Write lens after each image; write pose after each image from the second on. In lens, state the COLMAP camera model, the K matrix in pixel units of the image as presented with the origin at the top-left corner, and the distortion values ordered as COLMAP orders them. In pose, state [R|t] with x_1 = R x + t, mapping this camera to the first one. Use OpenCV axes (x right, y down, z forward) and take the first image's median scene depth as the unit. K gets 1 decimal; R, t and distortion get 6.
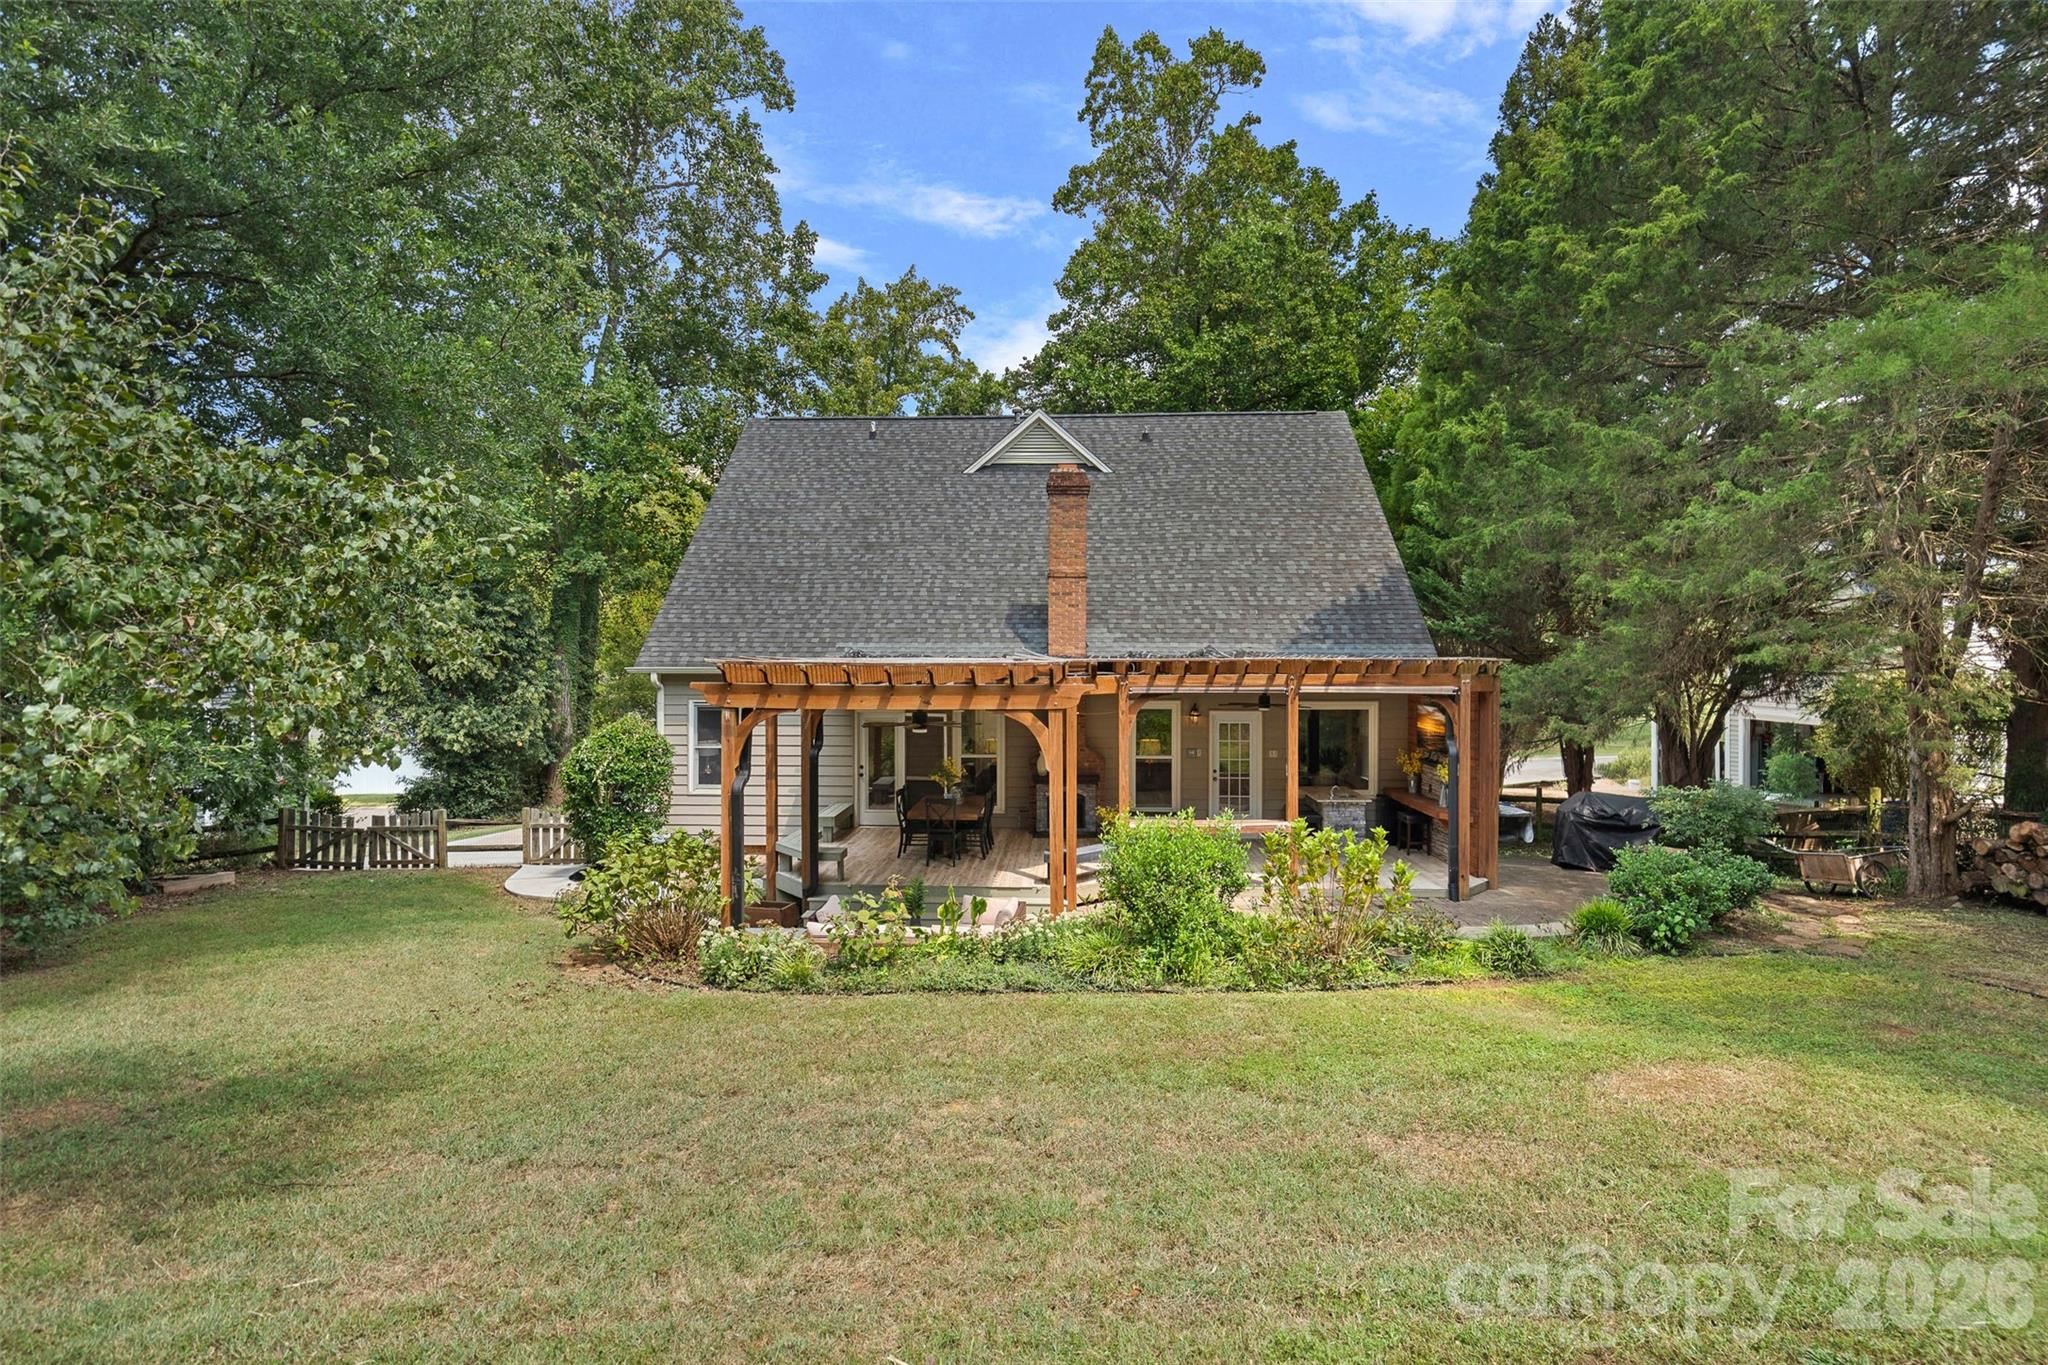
lens RADIAL K [[944.5, 0, 1023.2], [0, 944.5, 684.4], [0, 0, 1]] dist [-0.000033, -0.001100]
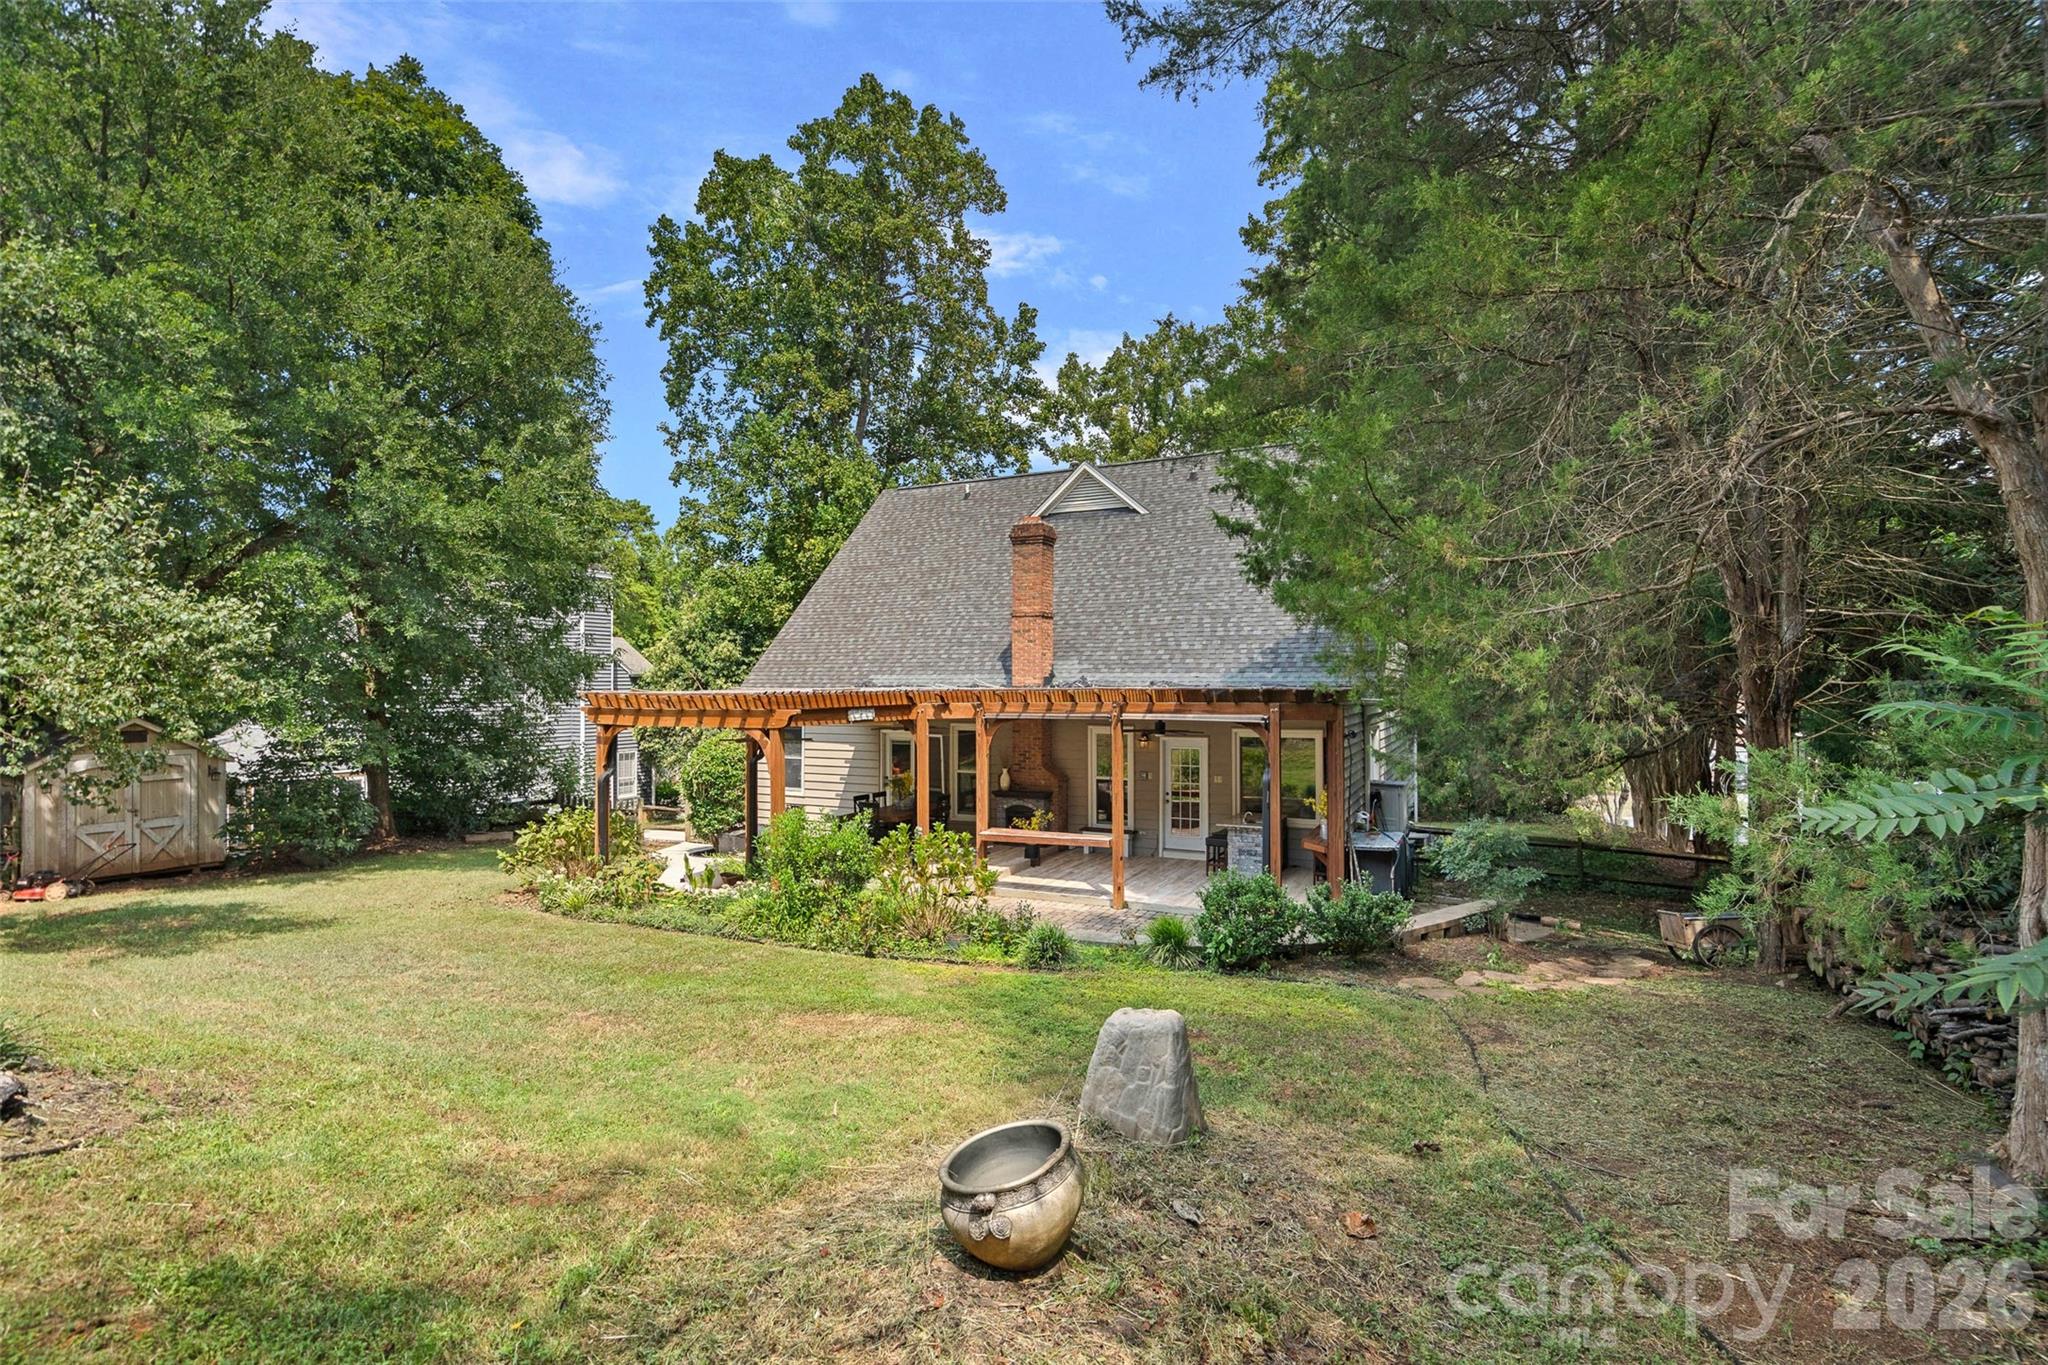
lens RADIAL K [[944.5, 0, 1031.8], [0, 944.5, 682.2], [0, 0, 1]] dist [-0.000033, -0.001100]
pose [[0.905694, -0.004180, -0.423912, 0.507314], [-0.008683, 0.999559, -0.028408, -0.001791], [0.423844, 0.029410, 0.905258, -0.022597]]
